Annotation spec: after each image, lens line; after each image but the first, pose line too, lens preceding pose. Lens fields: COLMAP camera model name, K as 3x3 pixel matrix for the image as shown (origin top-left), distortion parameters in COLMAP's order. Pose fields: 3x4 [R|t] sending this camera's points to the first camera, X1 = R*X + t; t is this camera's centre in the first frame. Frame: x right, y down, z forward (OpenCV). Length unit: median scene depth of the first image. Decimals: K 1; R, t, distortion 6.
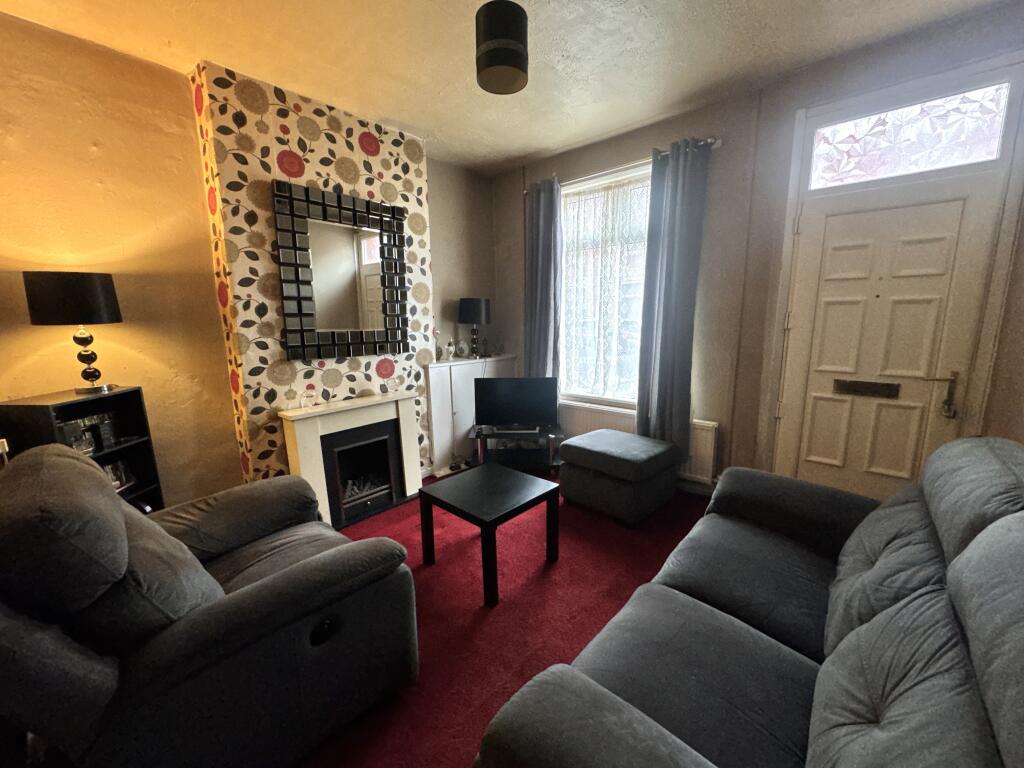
lens RADIAL K [[407.1, 0, 513.7], [0, 407.1, 383.9], [0, 0, 1]] dist [-0.000334, 0.000274]
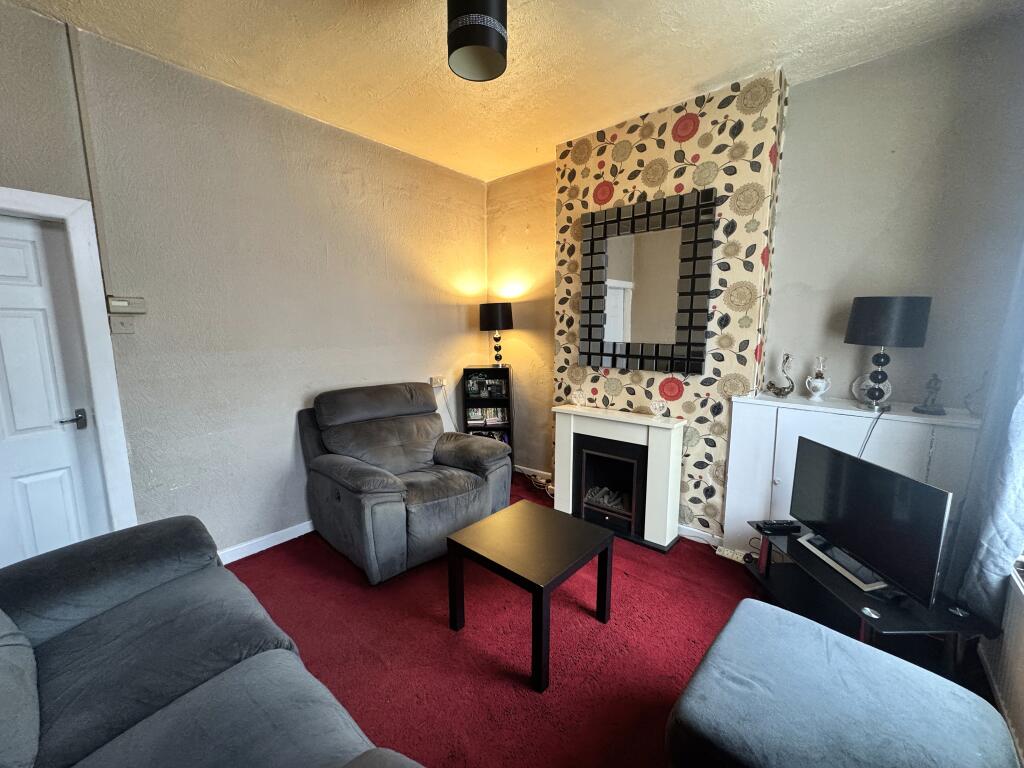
lens RADIAL K [[407.1, 0, 513.0], [0, 407.1, 387.8], [0, 0, 1]] dist [-0.000334, 0.000274]
pose [[0.023204, 0.155025, -0.987638, 0.600812], [-0.169783, 0.974164, 0.148921, -0.129198], [0.985208, 0.164229, 0.048925, 0.729852]]
